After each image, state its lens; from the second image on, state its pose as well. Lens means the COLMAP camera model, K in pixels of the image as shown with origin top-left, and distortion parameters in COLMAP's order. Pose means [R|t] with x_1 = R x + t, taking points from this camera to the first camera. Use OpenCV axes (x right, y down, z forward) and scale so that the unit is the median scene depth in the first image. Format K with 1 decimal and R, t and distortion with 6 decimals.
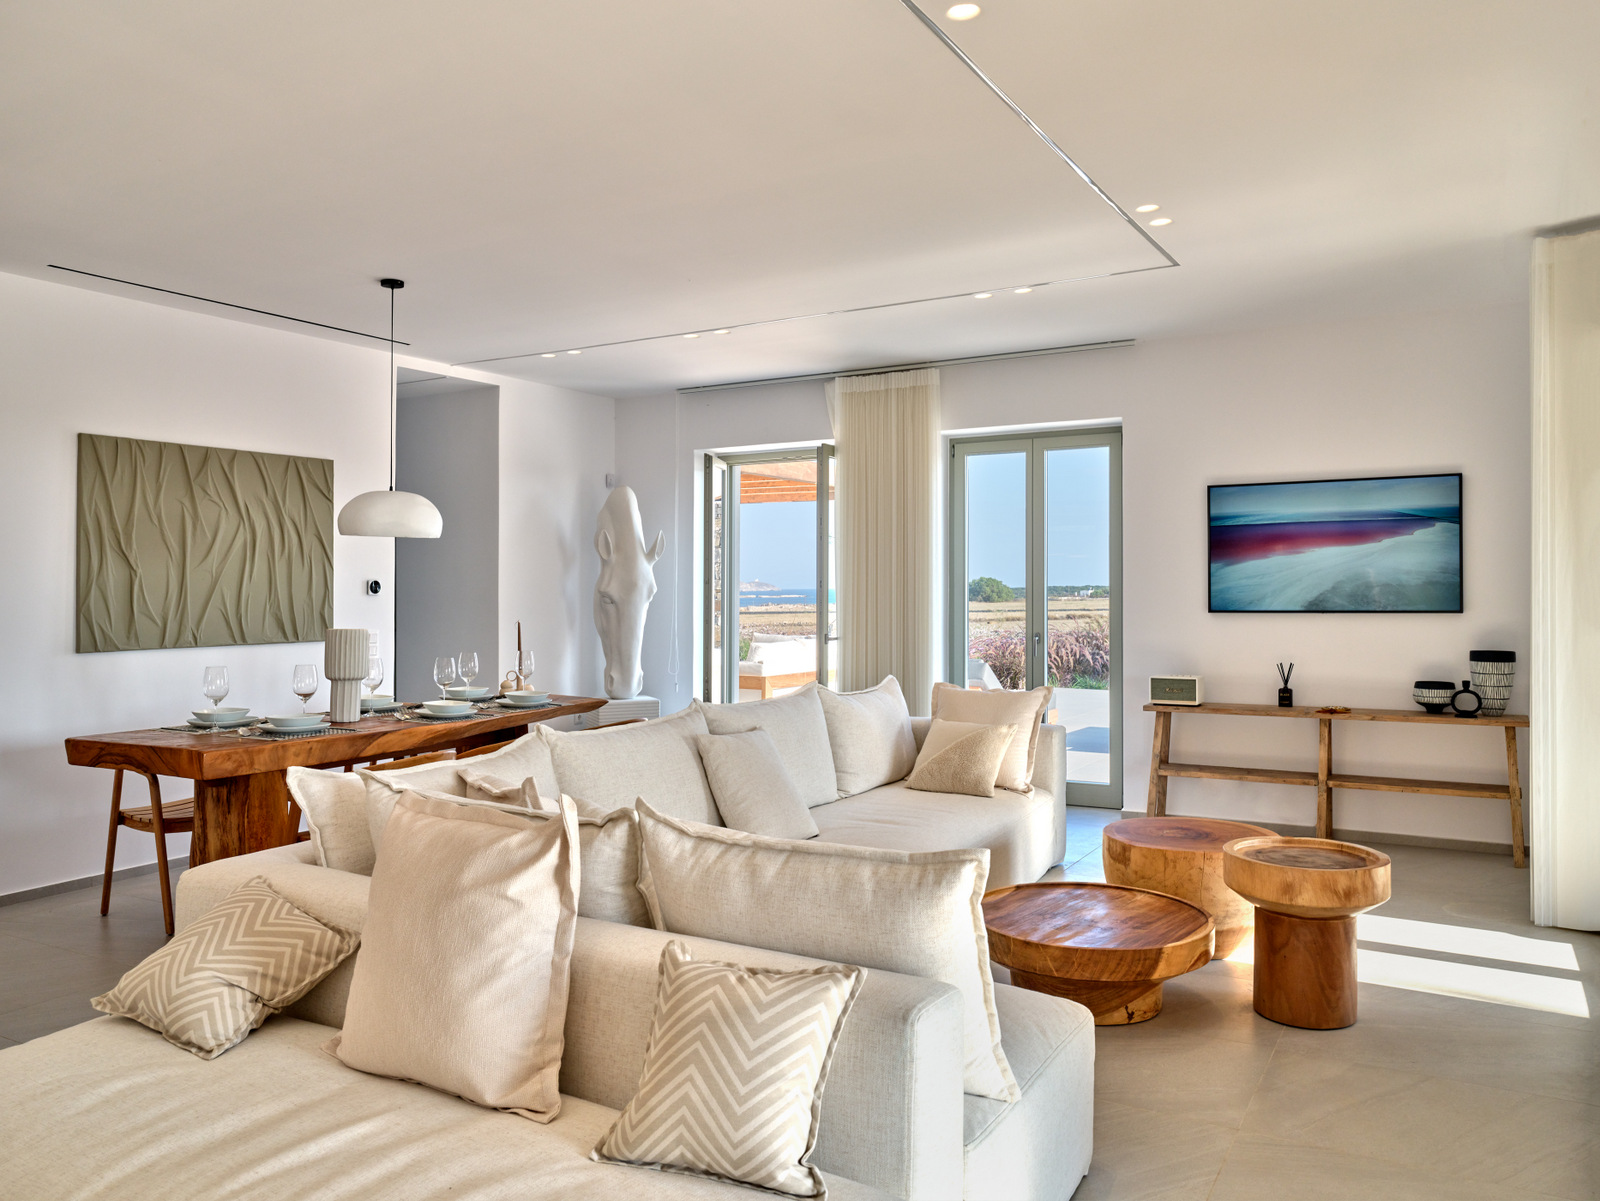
lens RADIAL K [[1184.0, 0, 800.0], [0, 1184.0, 600.5], [0, 0, 1]] dist [-0.001295, -0.000440]
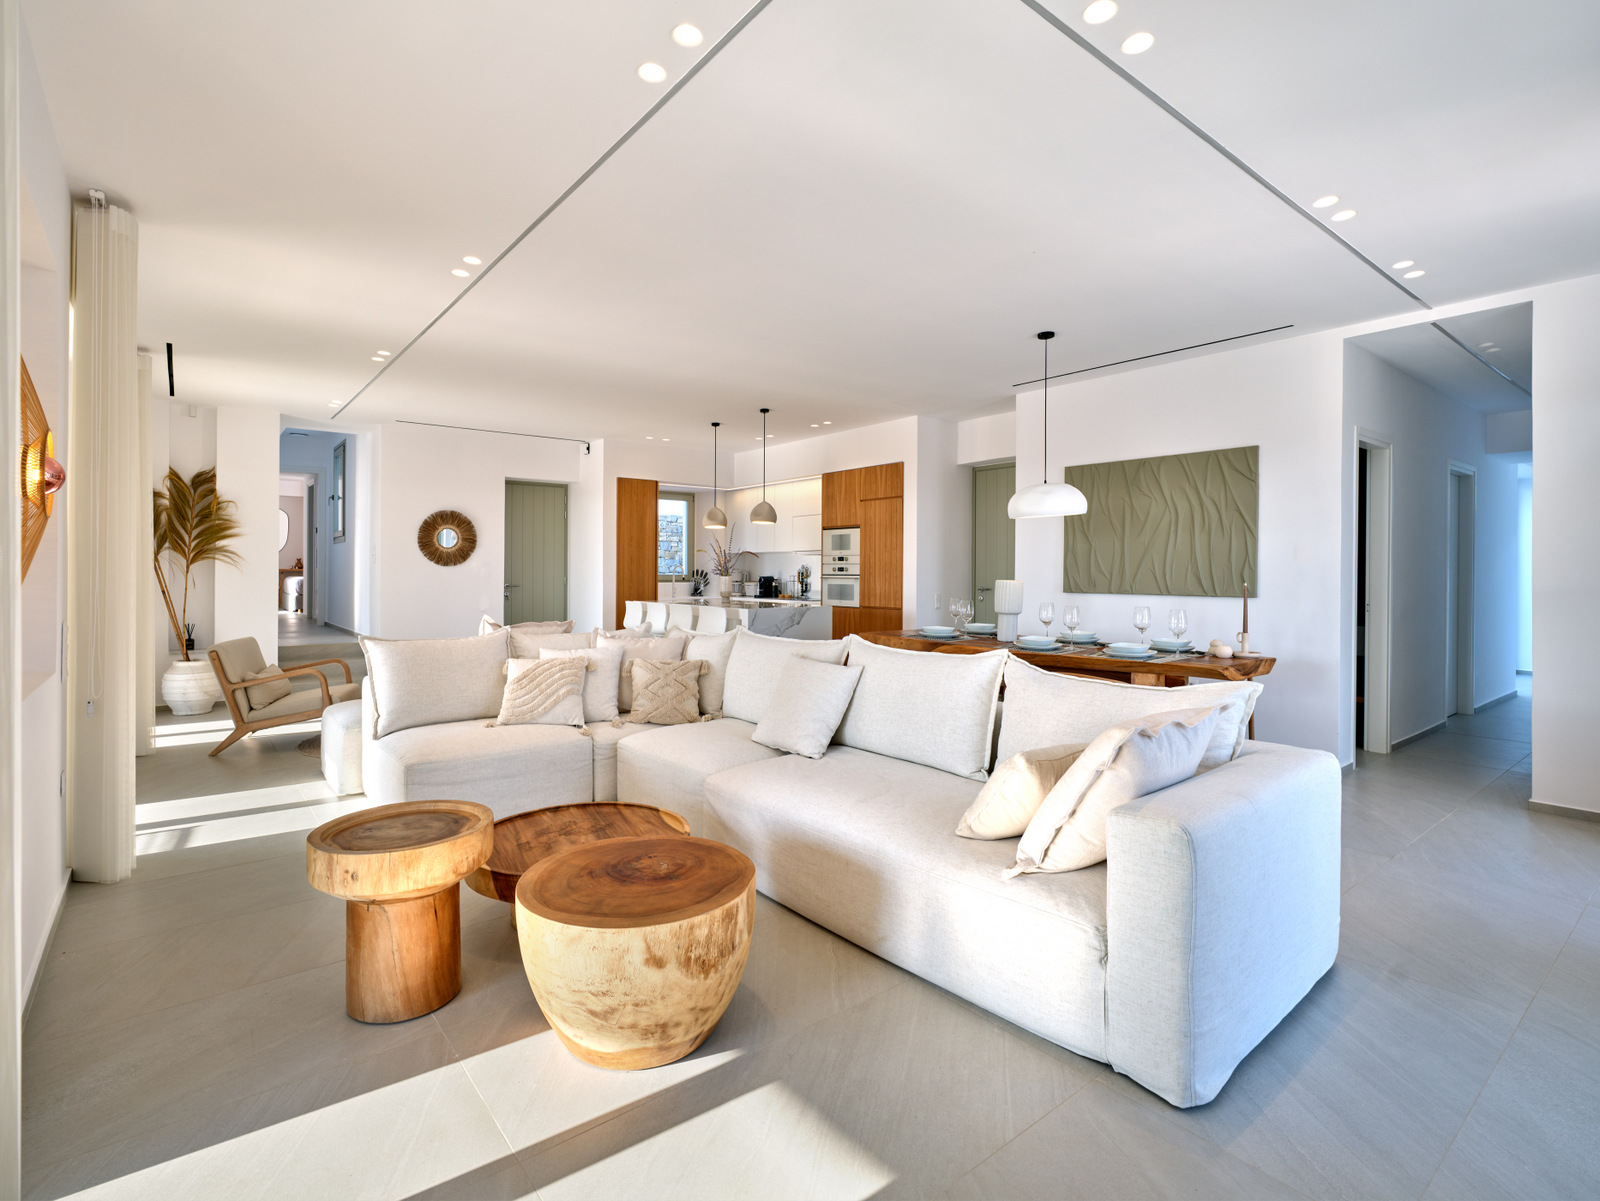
lens RADIAL K [[807.2, 0, 800.0], [0, 807.2, 600.5], [0, 0, 1]] dist [0.000479, 0.000085]
pose [[-0.370130, 0.023867, -0.928673, 0.583961], [-0.019362, 0.999255, 0.033397, 0.020417], [0.928778, 0.030342, -0.369392, 0.959529]]
